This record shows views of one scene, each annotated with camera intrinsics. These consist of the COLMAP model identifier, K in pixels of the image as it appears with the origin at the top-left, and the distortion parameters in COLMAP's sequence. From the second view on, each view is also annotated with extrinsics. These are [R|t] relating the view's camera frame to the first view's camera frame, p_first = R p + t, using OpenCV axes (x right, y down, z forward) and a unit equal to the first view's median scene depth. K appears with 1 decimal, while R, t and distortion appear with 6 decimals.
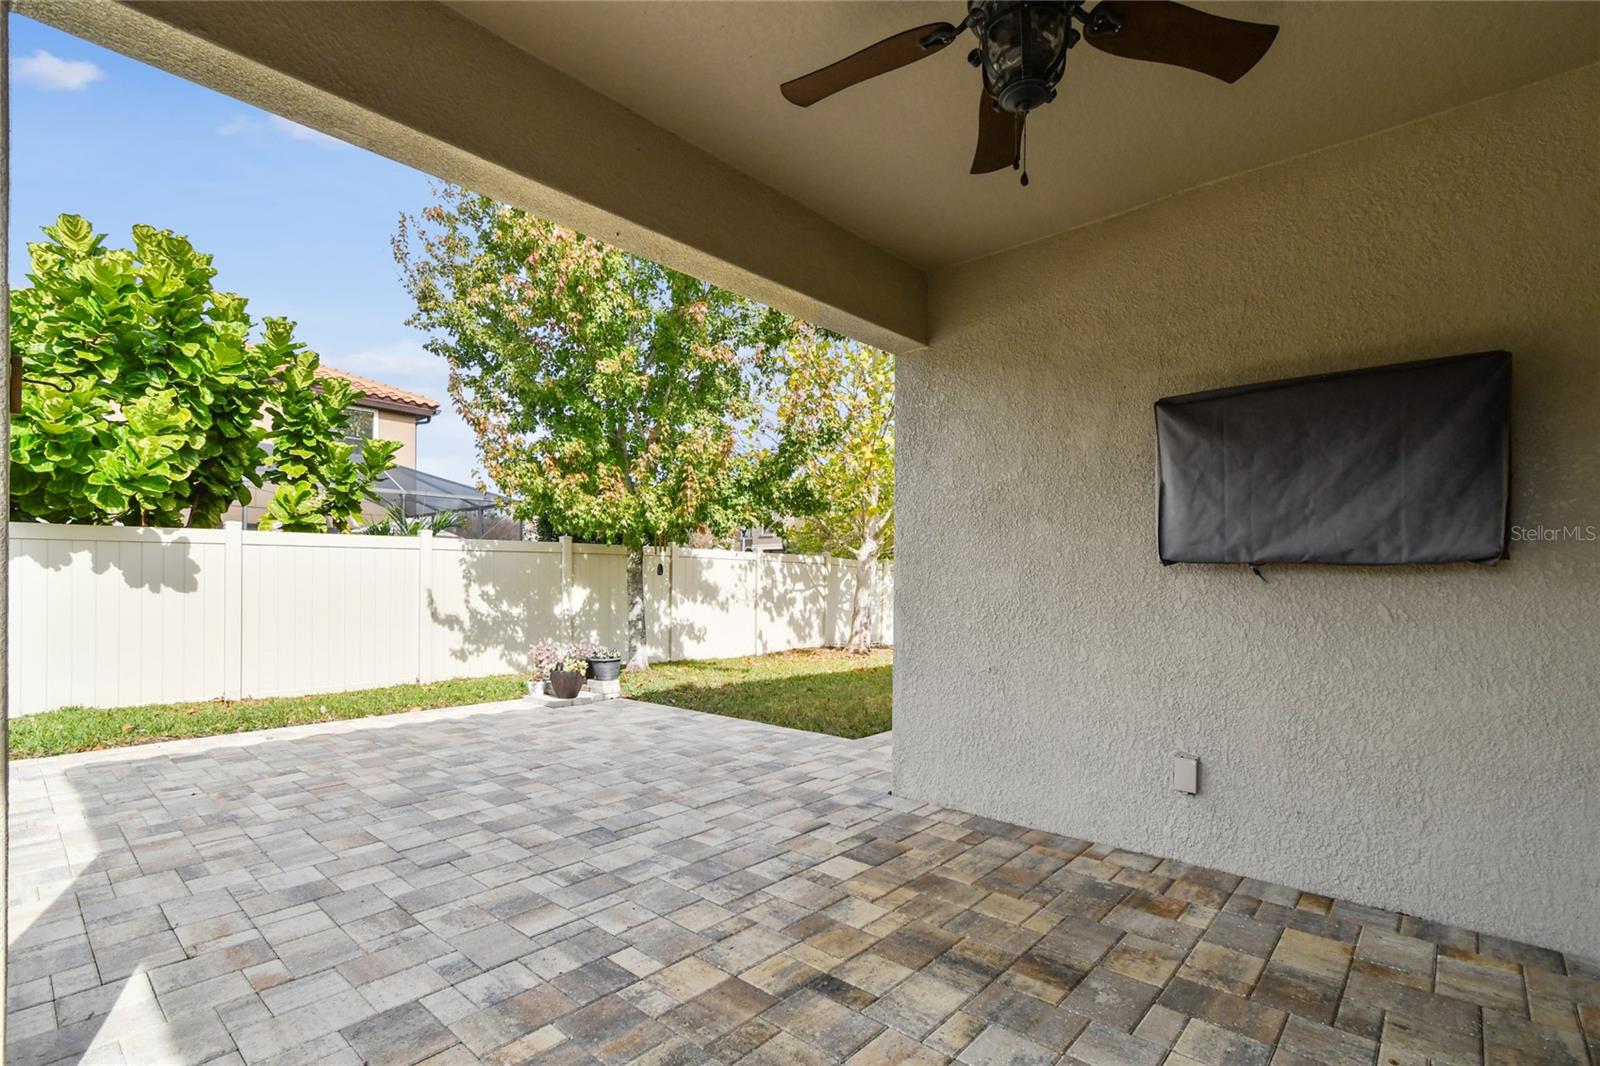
lens RADIAL K [[727.1, 0, 797.4], [0, 727.1, 588.3], [0, 0, 1]] dist [0.002883, -0.001781]
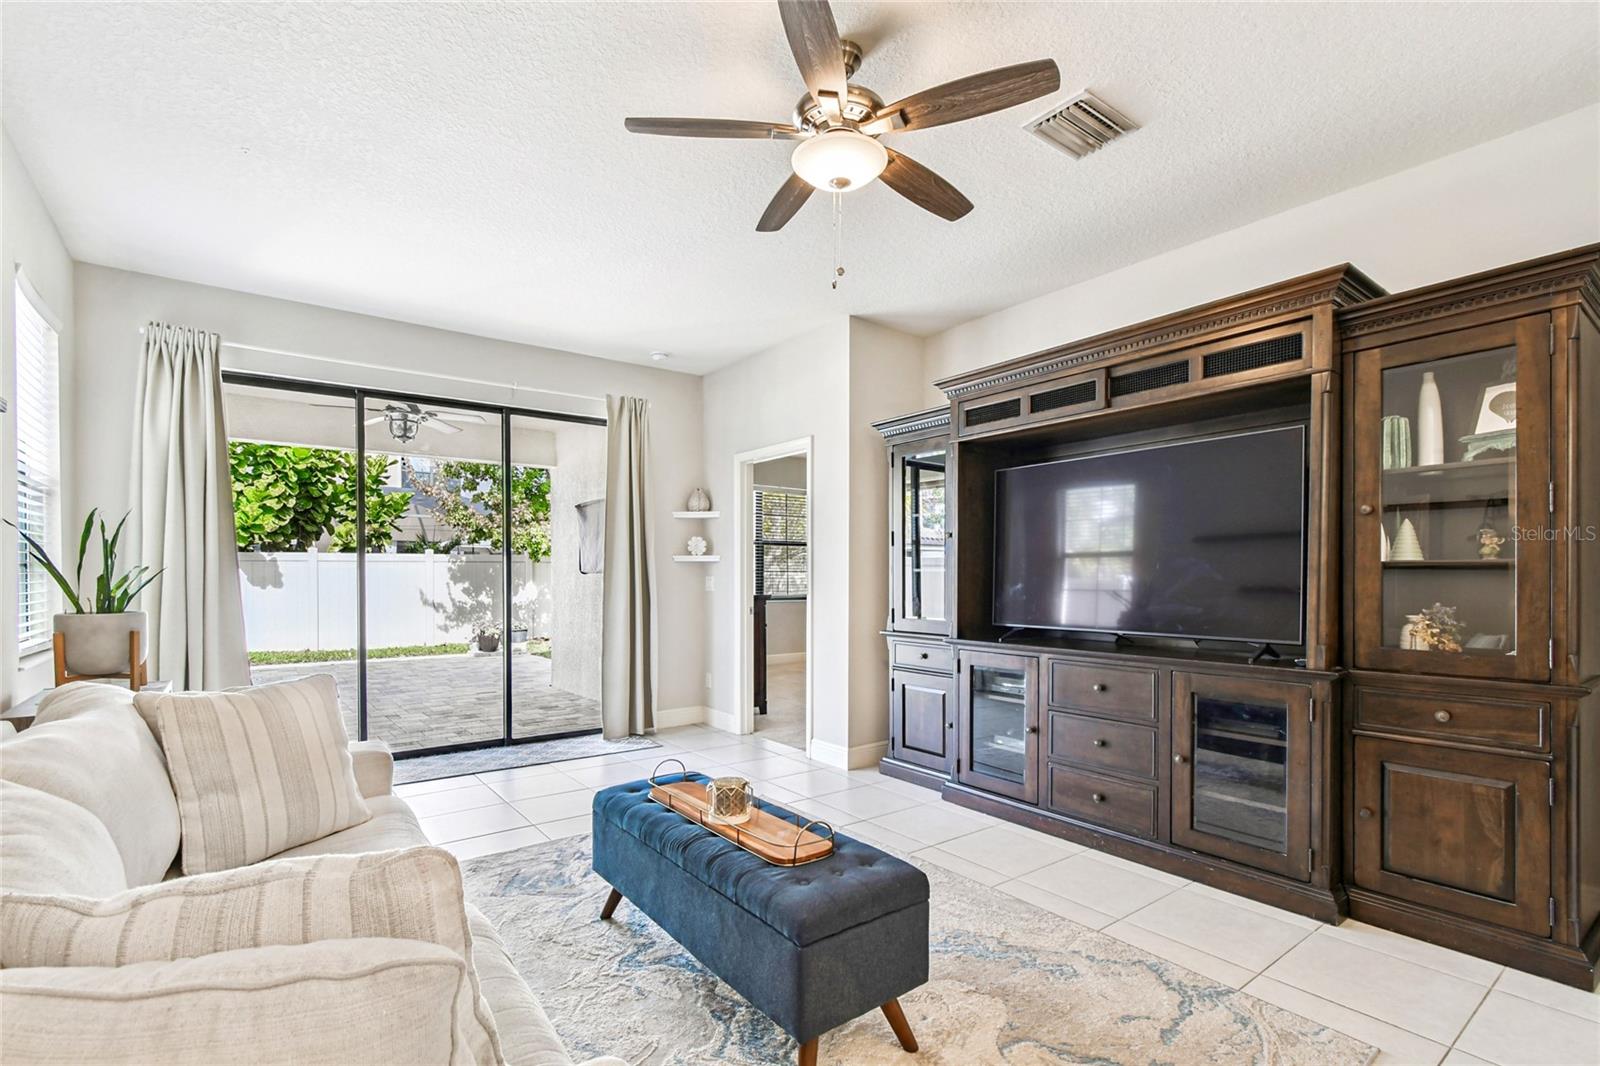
lens RADIAL K [[727.1, 0, 812.5], [0, 727.1, 581.7], [0, 0, 1]] dist [0.002883, -0.001781]
pose [[0.983135, -0.013988, -0.182348, 0.620391], [0.011527, 0.999828, -0.014552, 0.023406], [0.182520, 0.012205, 0.983126, -0.412380]]
